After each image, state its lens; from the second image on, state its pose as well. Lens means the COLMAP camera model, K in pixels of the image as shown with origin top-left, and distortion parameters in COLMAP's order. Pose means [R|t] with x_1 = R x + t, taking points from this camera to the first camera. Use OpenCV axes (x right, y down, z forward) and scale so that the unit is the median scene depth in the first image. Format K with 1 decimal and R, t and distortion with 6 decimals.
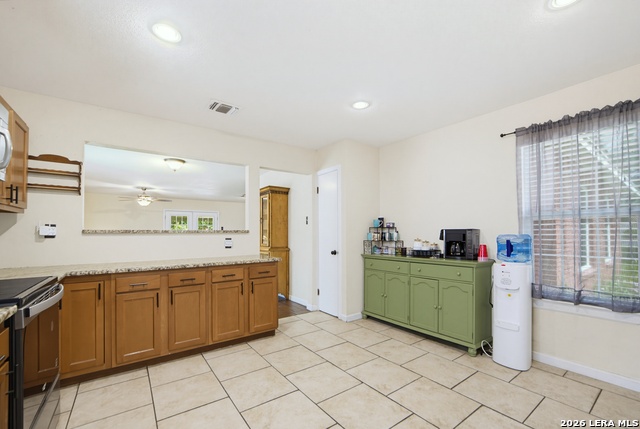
lens RADIAL K [[267.9, 0, 321.7], [0, 267.9, 222.7], [0, 0, 1]] dist [-0.003257, -0.000207]
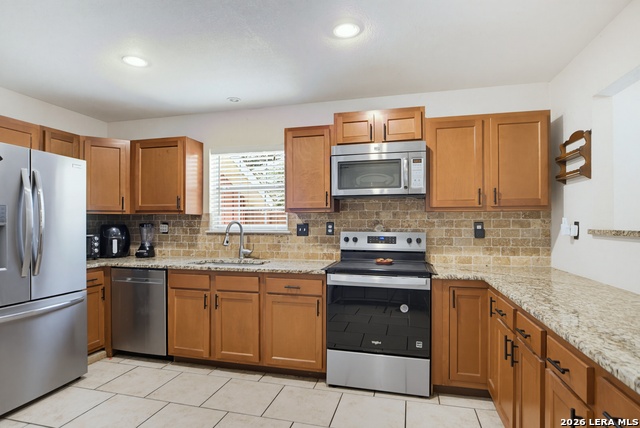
lens RADIAL K [[353.4, 0, 320.3], [0, 353.4, 219.0], [0, 0, 1]] dist [-0.001729, -0.000679]
pose [[-0.769578, -0.002814, -0.638547, 0.195533], [0.029612, 0.998757, -0.040090, 0.015699], [0.637866, -0.049761, -0.768538, 1.219359]]
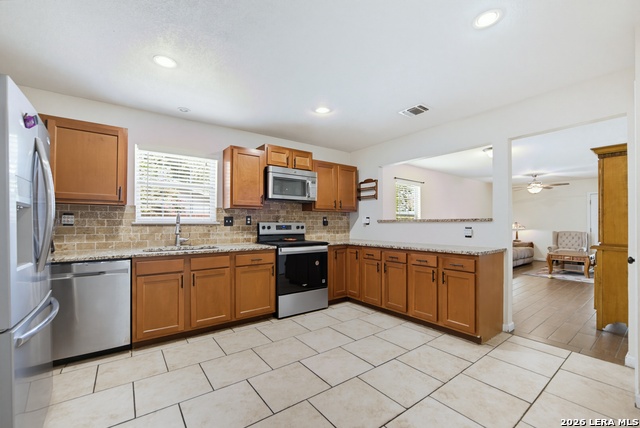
lens RADIAL K [[267.9, 0, 321.7], [0, 267.9, 222.2], [0, 0, 1]] dist [-0.003257, -0.000207]
pose [[0.017227, -0.002155, -0.999849, 0.755443], [0.042132, 0.999111, -0.001428, 0.027151], [0.998964, -0.042101, 0.017302, 0.604173]]
